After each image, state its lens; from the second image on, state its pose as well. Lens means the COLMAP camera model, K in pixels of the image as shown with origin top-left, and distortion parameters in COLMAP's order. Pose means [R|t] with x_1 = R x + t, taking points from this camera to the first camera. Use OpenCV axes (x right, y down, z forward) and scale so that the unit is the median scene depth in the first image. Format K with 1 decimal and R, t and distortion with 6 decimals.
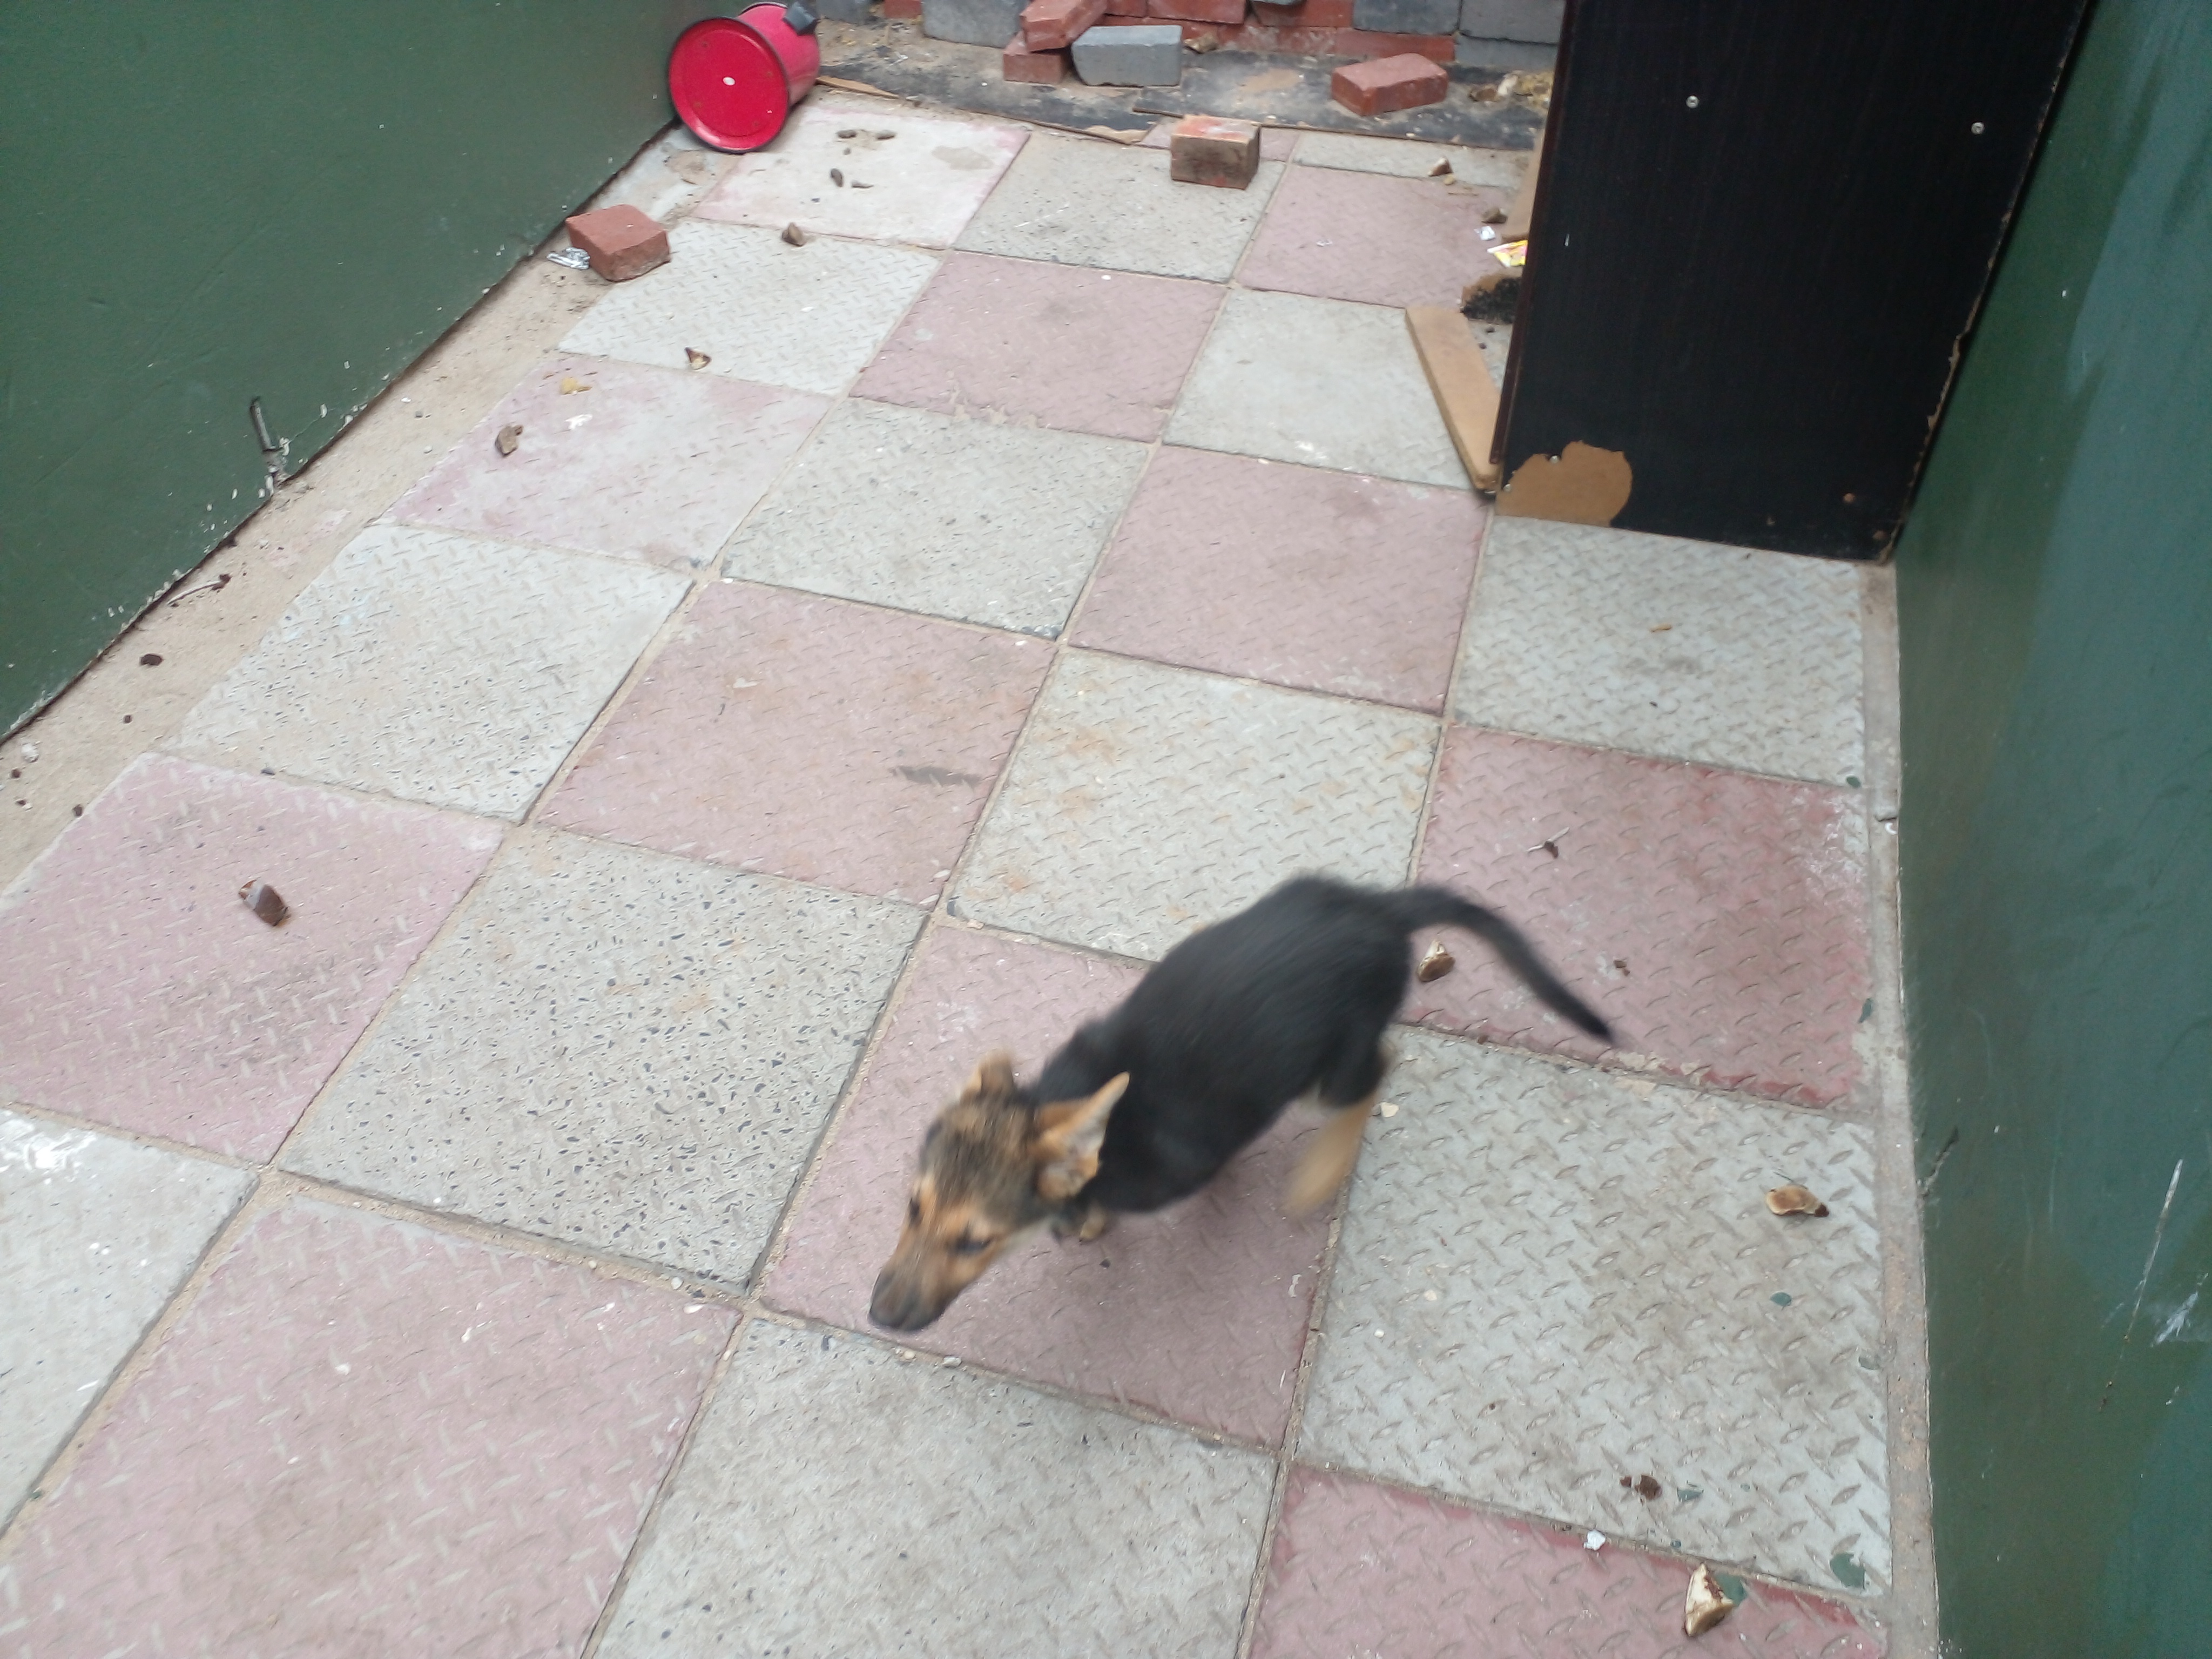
lens RADIAL K [[1762.2, 0, 1098.0], [0, 1762.2, 798.5], [0, 0, 1]] dist [0.149561, -0.306879]
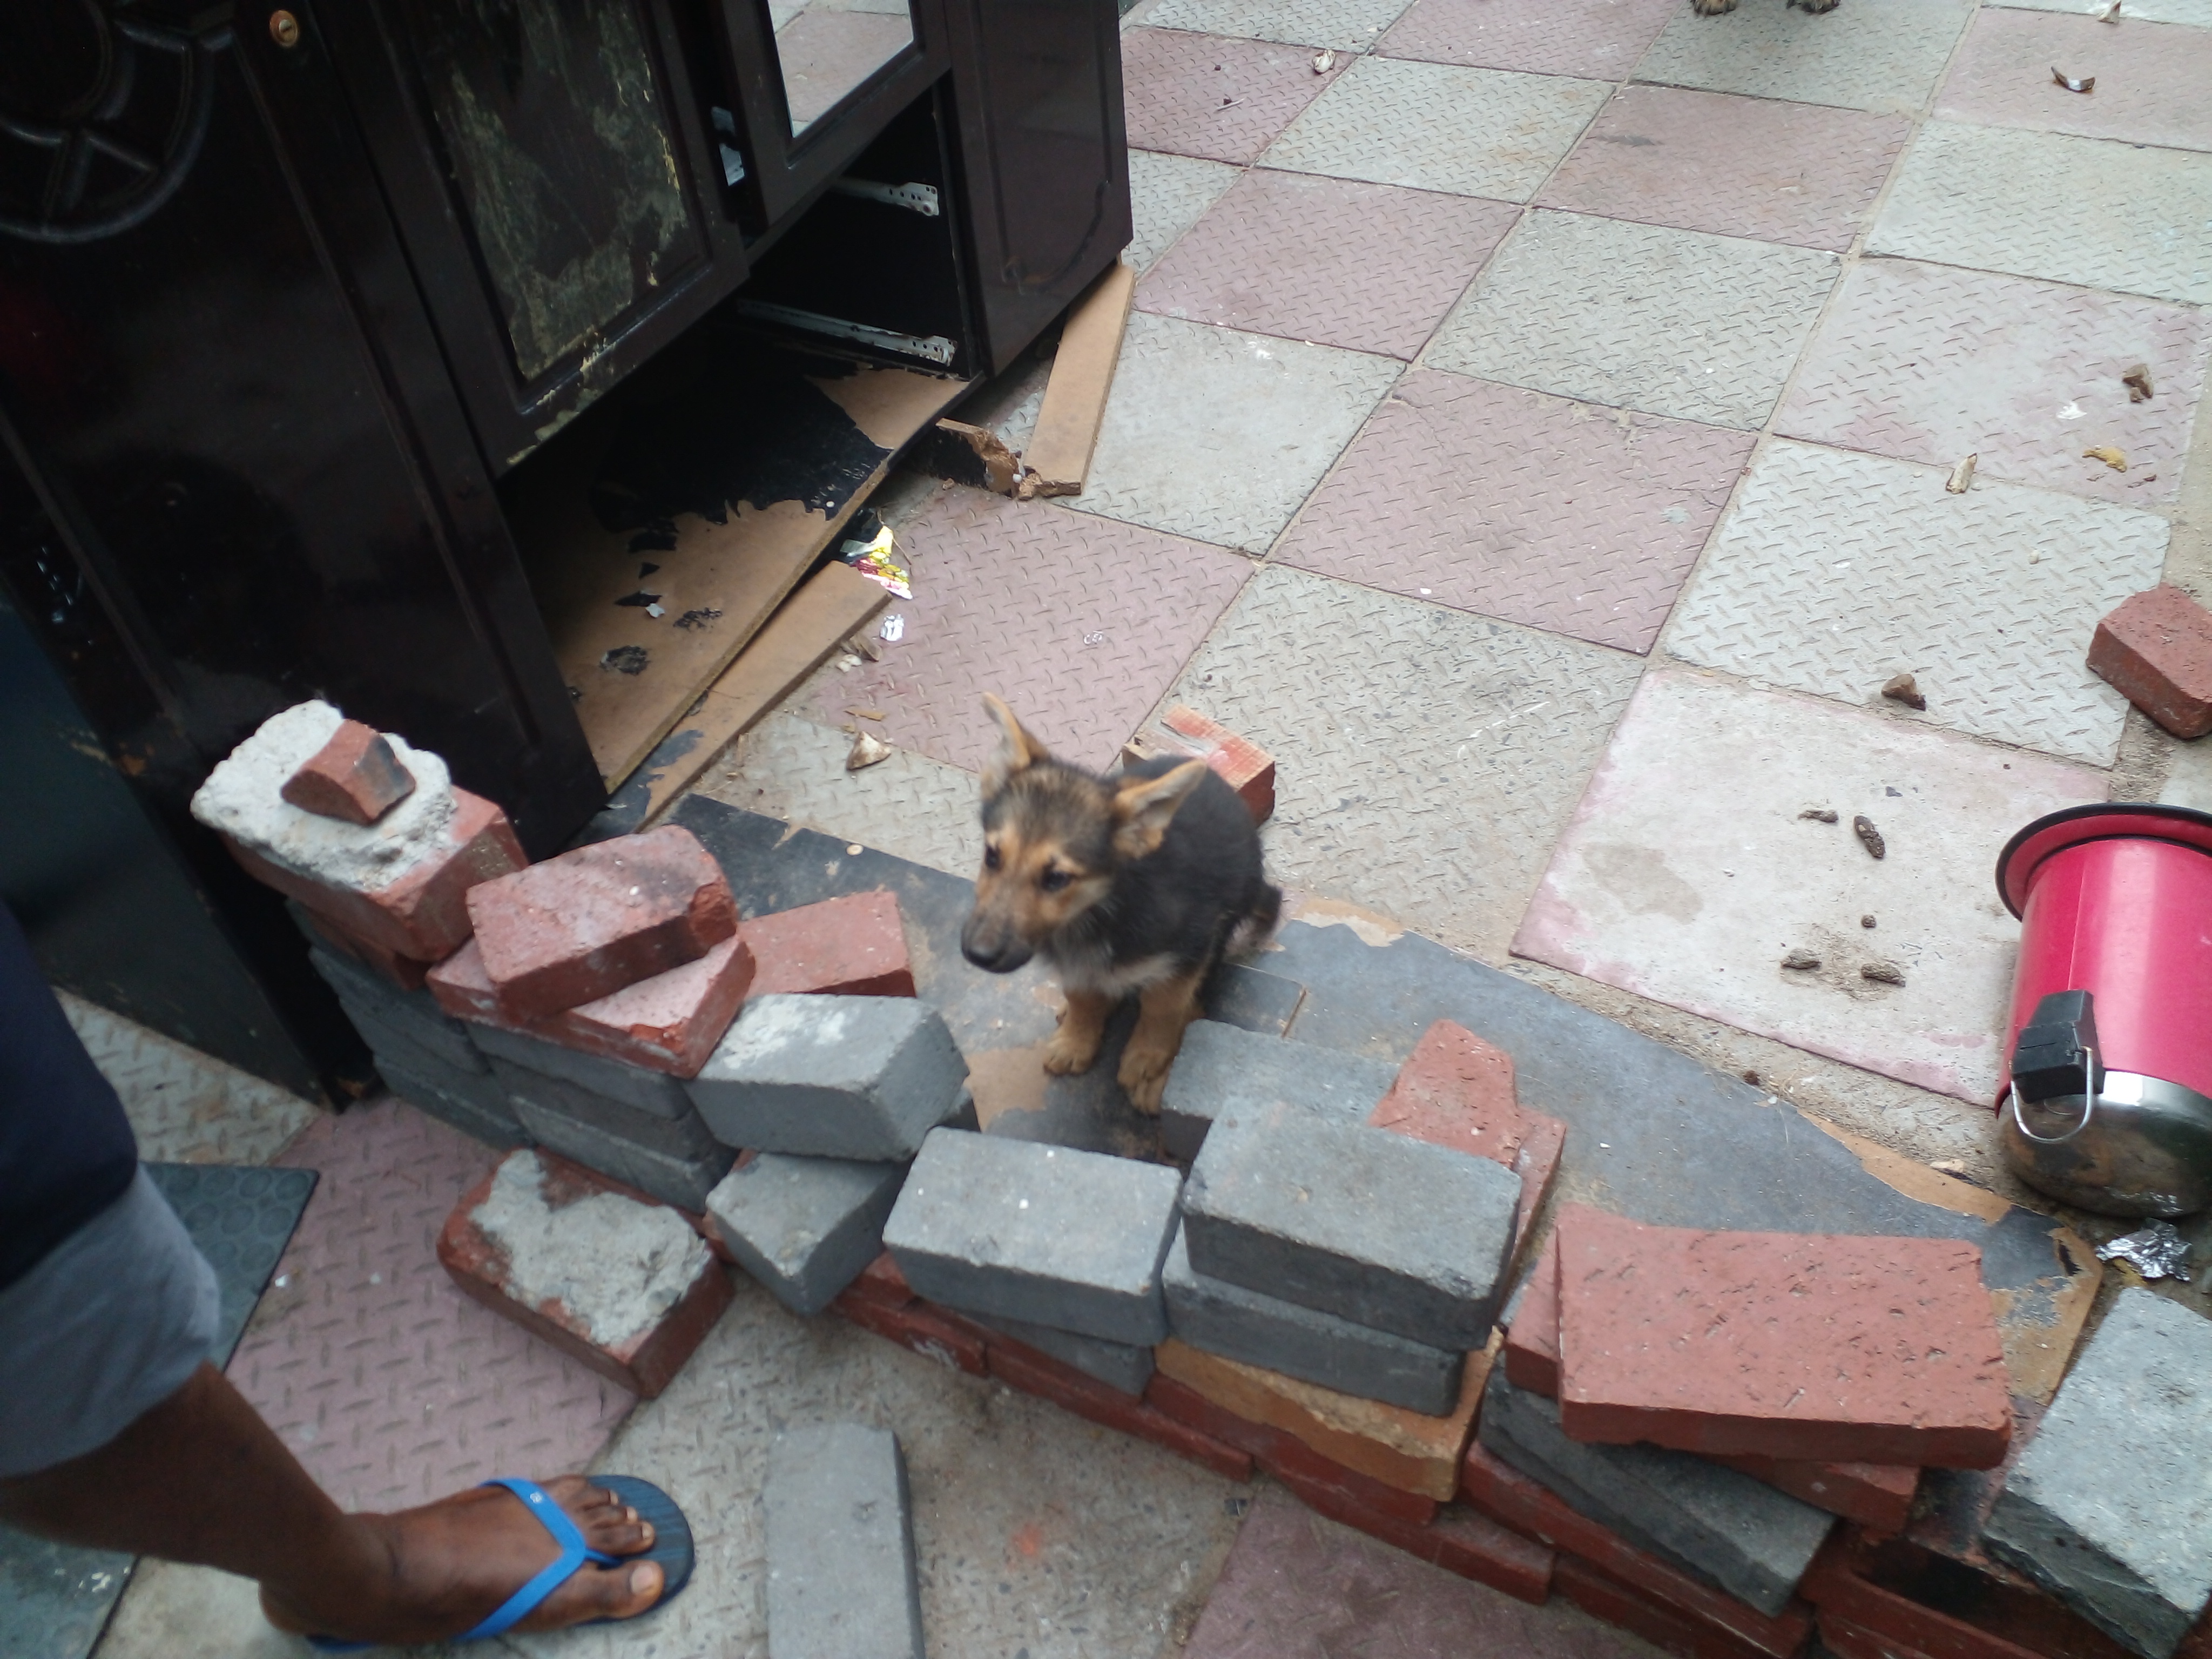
lens RADIAL K [[1754.6, 0, 1104.8], [0, 1754.6, 828.3], [0, 0, 1]] dist [0.077839, -0.144757]
pose [[-0.970685, -0.098703, 0.219153, -0.039483], [0.219050, 0.012008, 0.975640, -1.148450], [-0.098930, 0.995045, 0.009965, 1.225298]]
